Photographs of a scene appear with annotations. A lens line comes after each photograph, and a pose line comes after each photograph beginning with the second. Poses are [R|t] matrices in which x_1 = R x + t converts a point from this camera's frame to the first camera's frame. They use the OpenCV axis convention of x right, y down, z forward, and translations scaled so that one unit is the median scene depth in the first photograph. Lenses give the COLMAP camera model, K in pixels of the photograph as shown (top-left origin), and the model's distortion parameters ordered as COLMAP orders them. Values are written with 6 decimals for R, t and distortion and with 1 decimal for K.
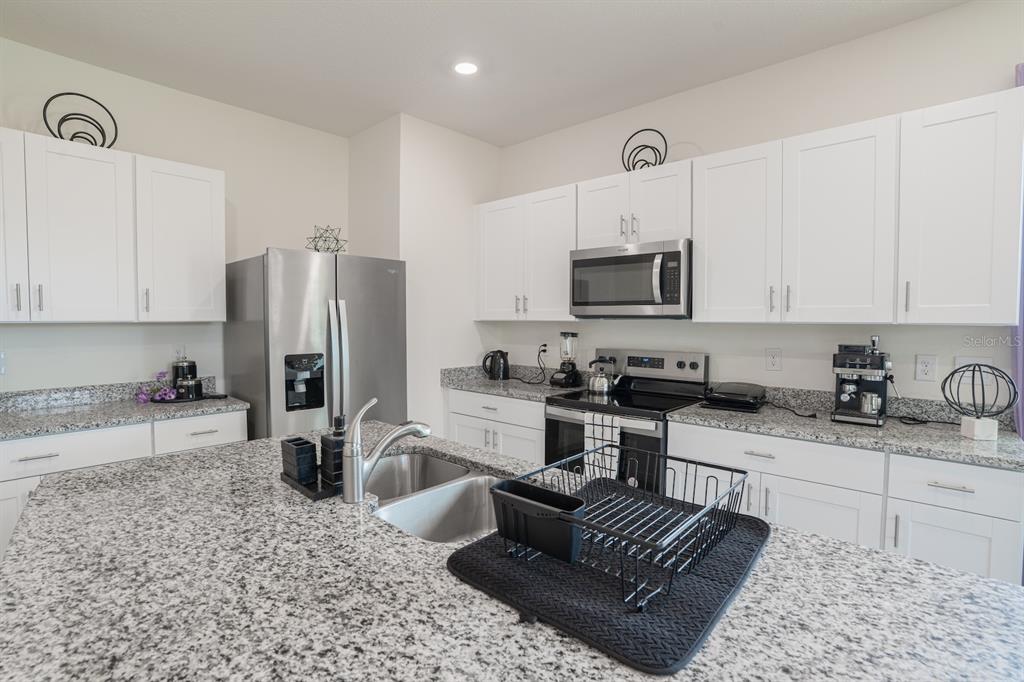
lens RADIAL K [[482.6, 0, 512.0], [0, 482.6, 341.0], [0, 0, 1]] dist [-0.057887, 0.020710]
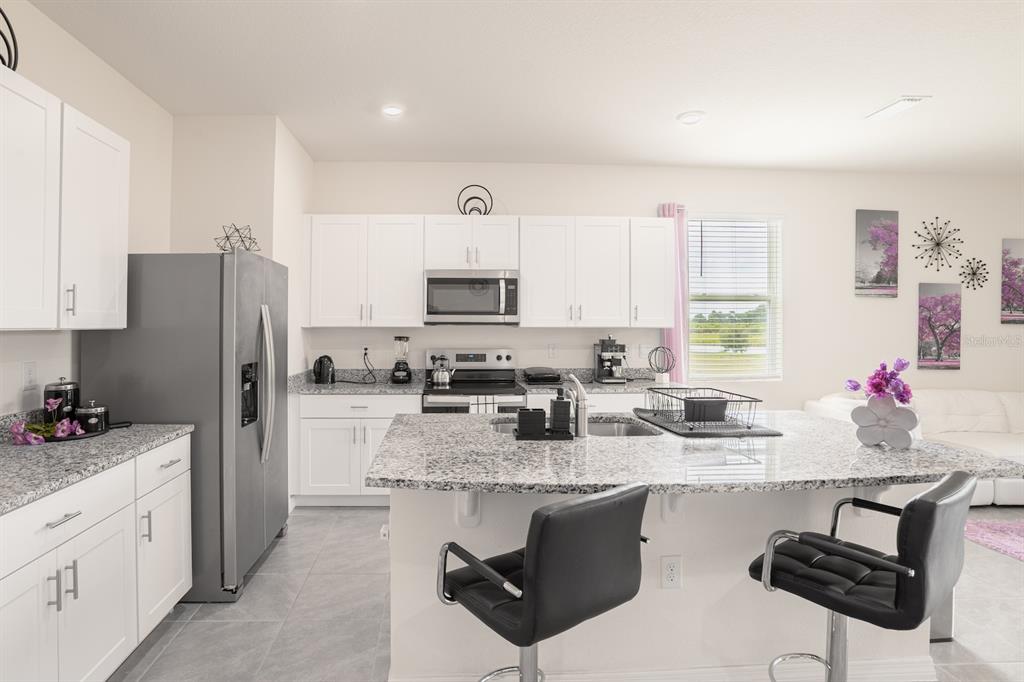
lens RADIAL K [[513.4, 0, 447.3], [0, 513.4, 324.4], [0, 0, 1]] dist [-0.026530, 0.000711]
pose [[0.722364, -0.000378, 0.691513, -0.840041], [0.033422, 0.998850, -0.034367, -0.001536], [-0.690705, 0.047937, 0.721546, 0.017767]]
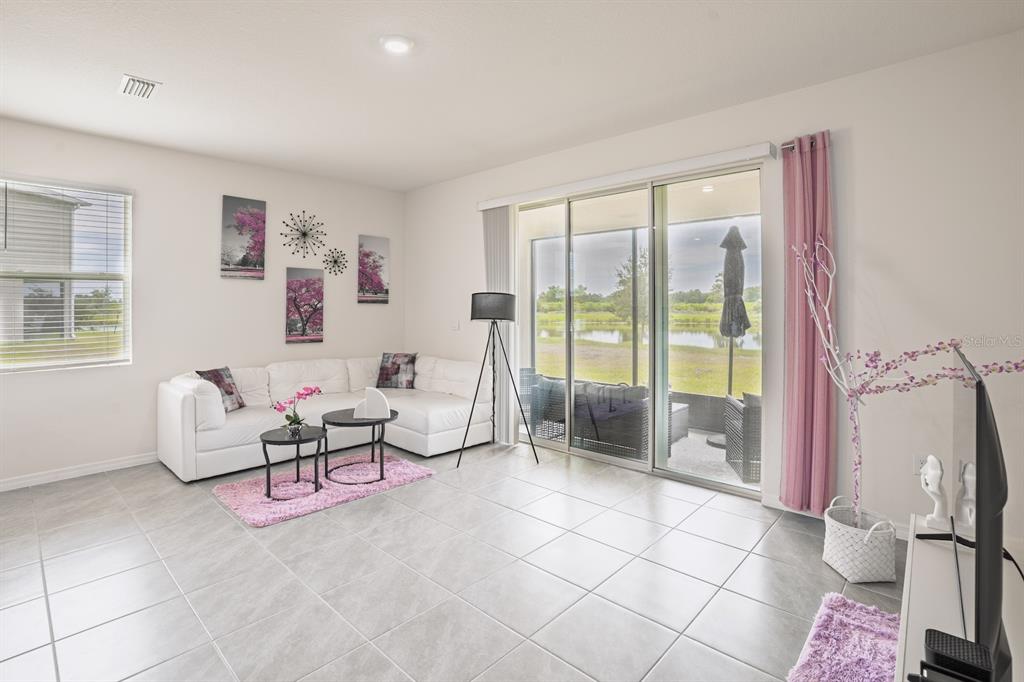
lens RADIAL K [[490.1, 0, 511.2], [0, 490.1, 300.4], [0, 0, 1]] dist [-0.058115, 0.000023]
pose [[0.017764, 0.002001, 0.999840, -0.322554], [0.051740, 0.998656, -0.002918, 0.030805], [-0.998503, 0.051783, 0.017637, -0.790226]]
